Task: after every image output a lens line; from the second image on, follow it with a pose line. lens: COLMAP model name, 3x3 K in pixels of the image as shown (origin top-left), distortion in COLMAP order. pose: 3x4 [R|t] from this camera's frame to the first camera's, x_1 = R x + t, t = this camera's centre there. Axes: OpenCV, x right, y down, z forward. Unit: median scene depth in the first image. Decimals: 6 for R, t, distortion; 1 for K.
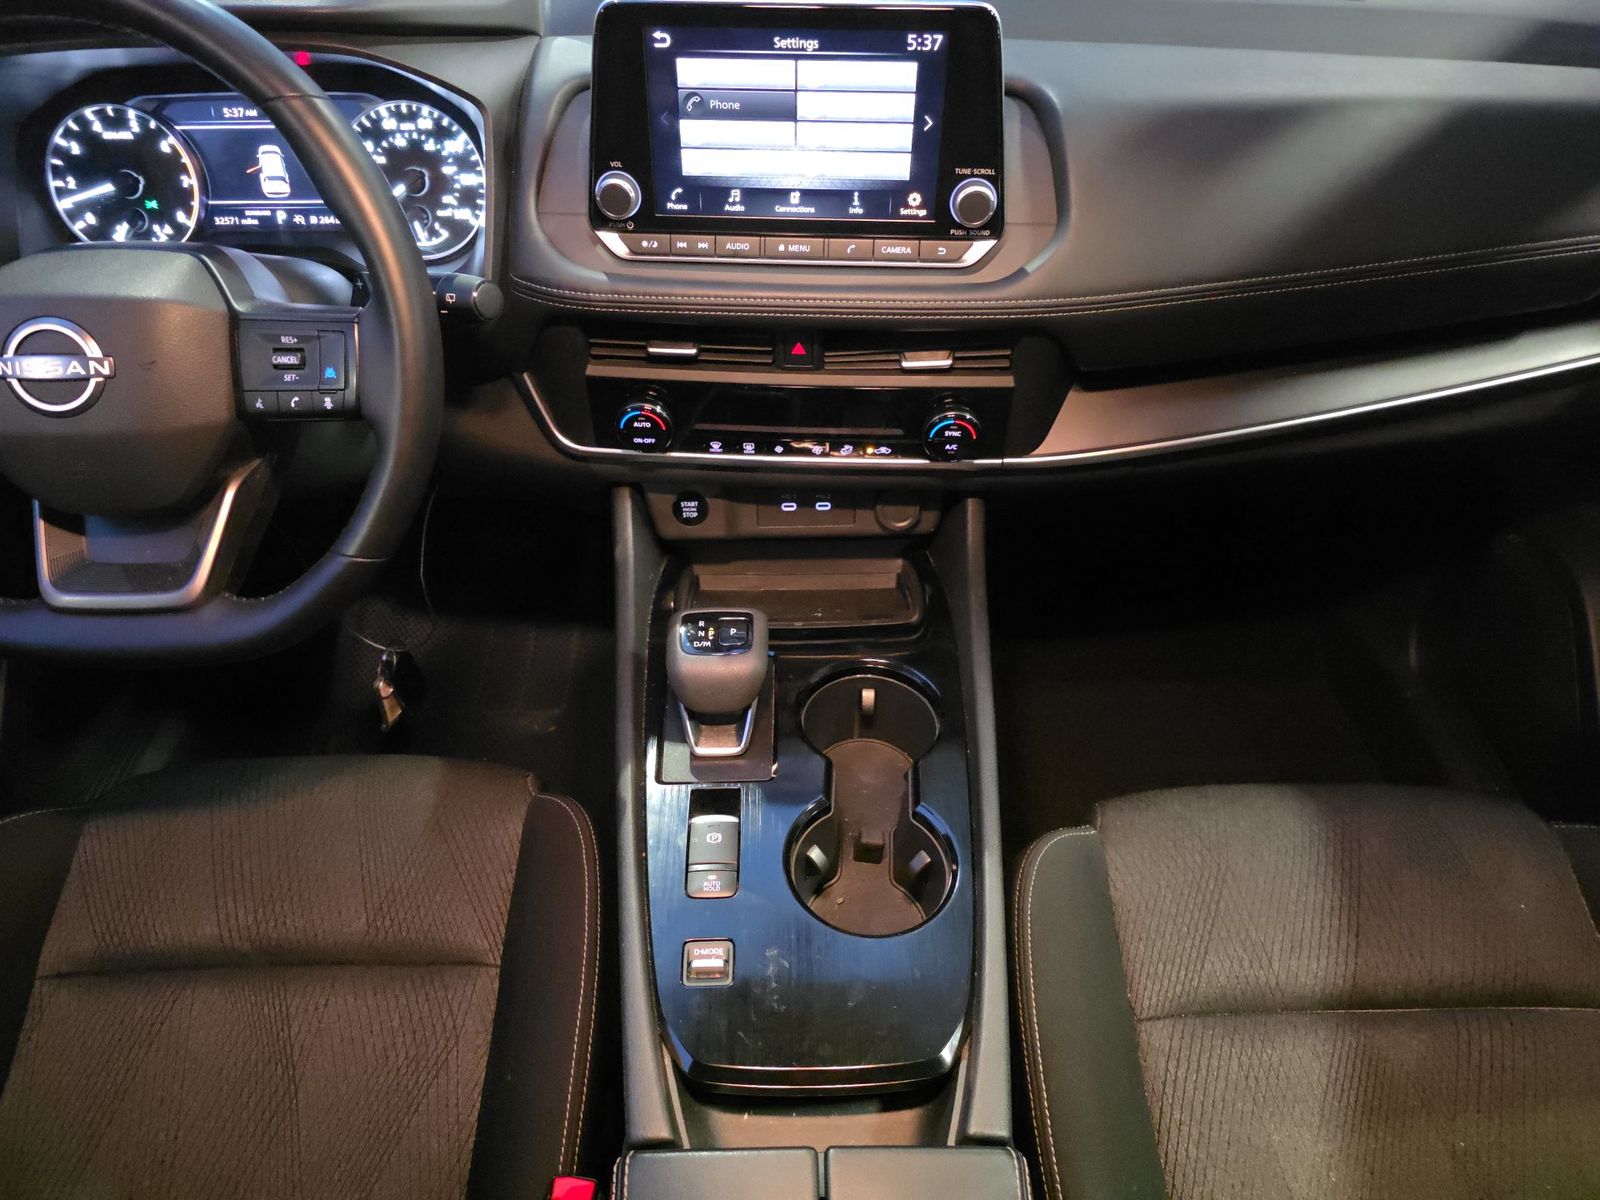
lens RADIAL K [[1016.2, 0, 800.0], [0, 1016.2, 600.0], [0, 0, 1]] dist [0.044767, -0.035418]
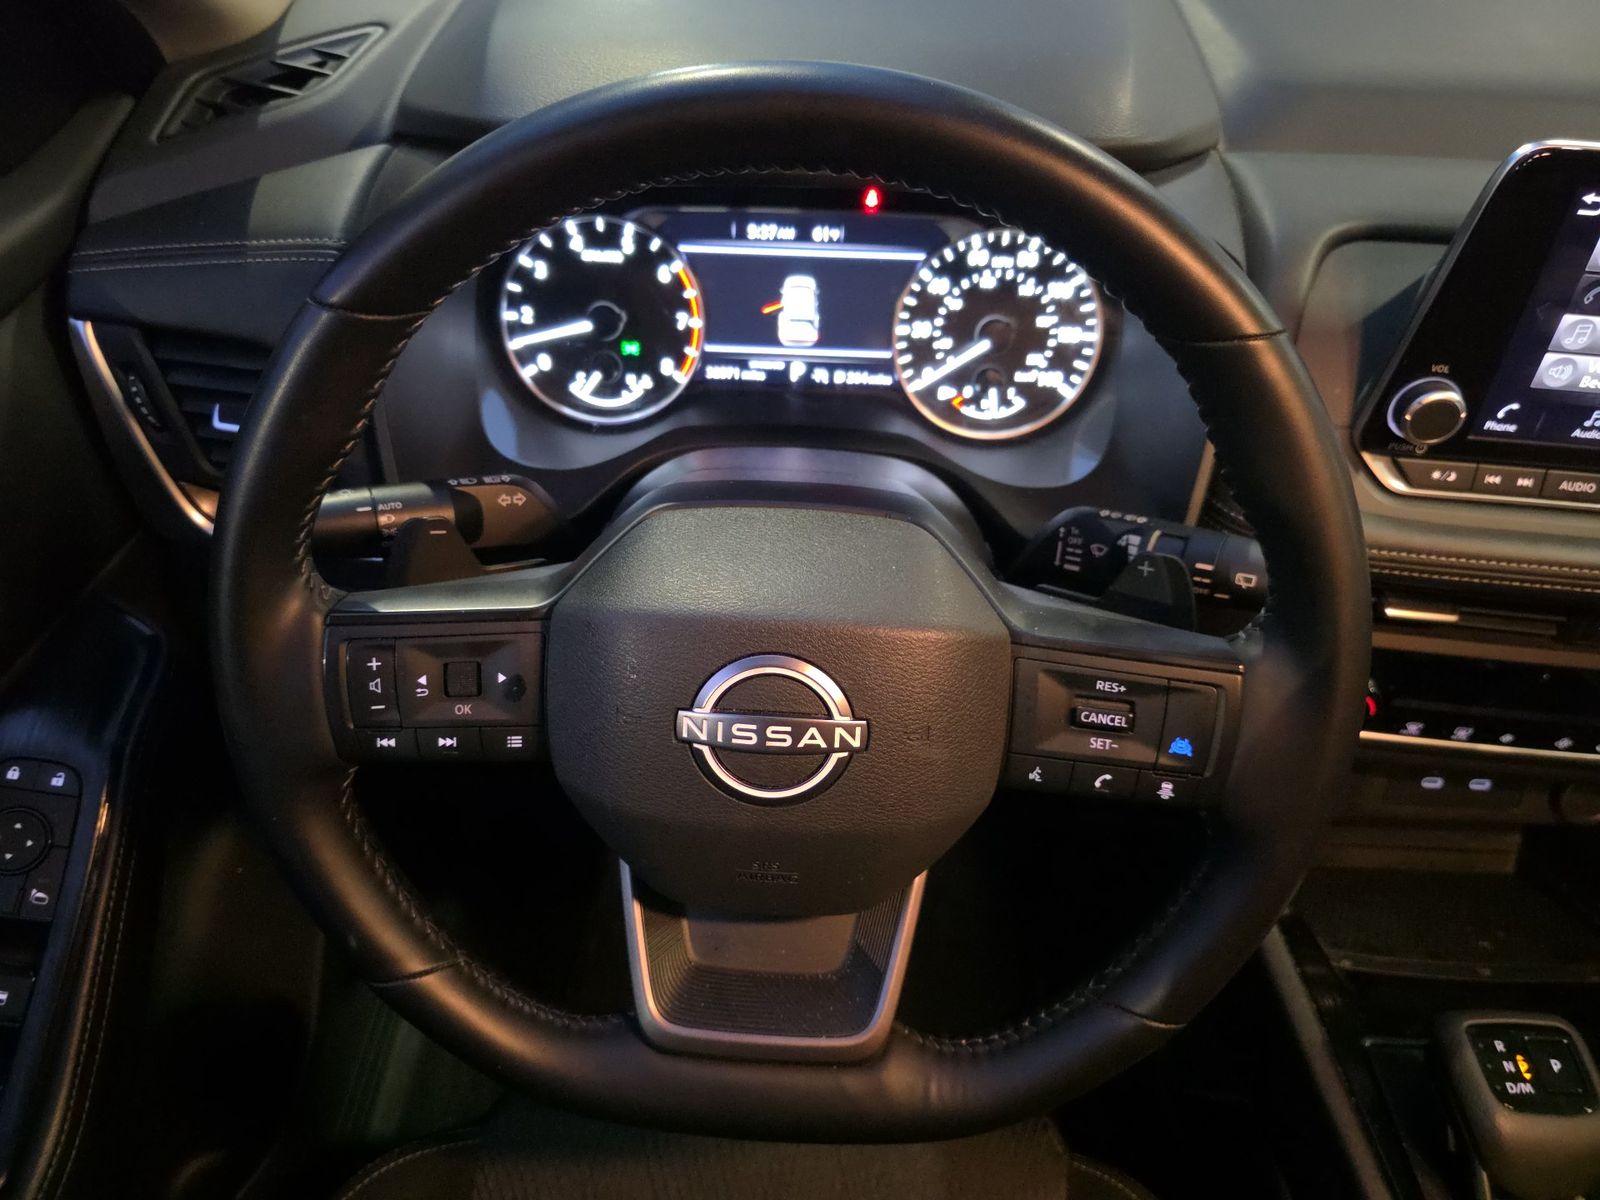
lens RADIAL K [[1055.7, 0, 800.0], [0, 1055.7, 600.0], [0, 0, 1]] dist [0.046058, -0.047943]
pose [[0.998330, 0.054720, -0.018519, -0.494047], [-0.054695, 0.998501, 0.001852, -0.217119], [0.018593, -0.000836, 0.999827, 0.253324]]
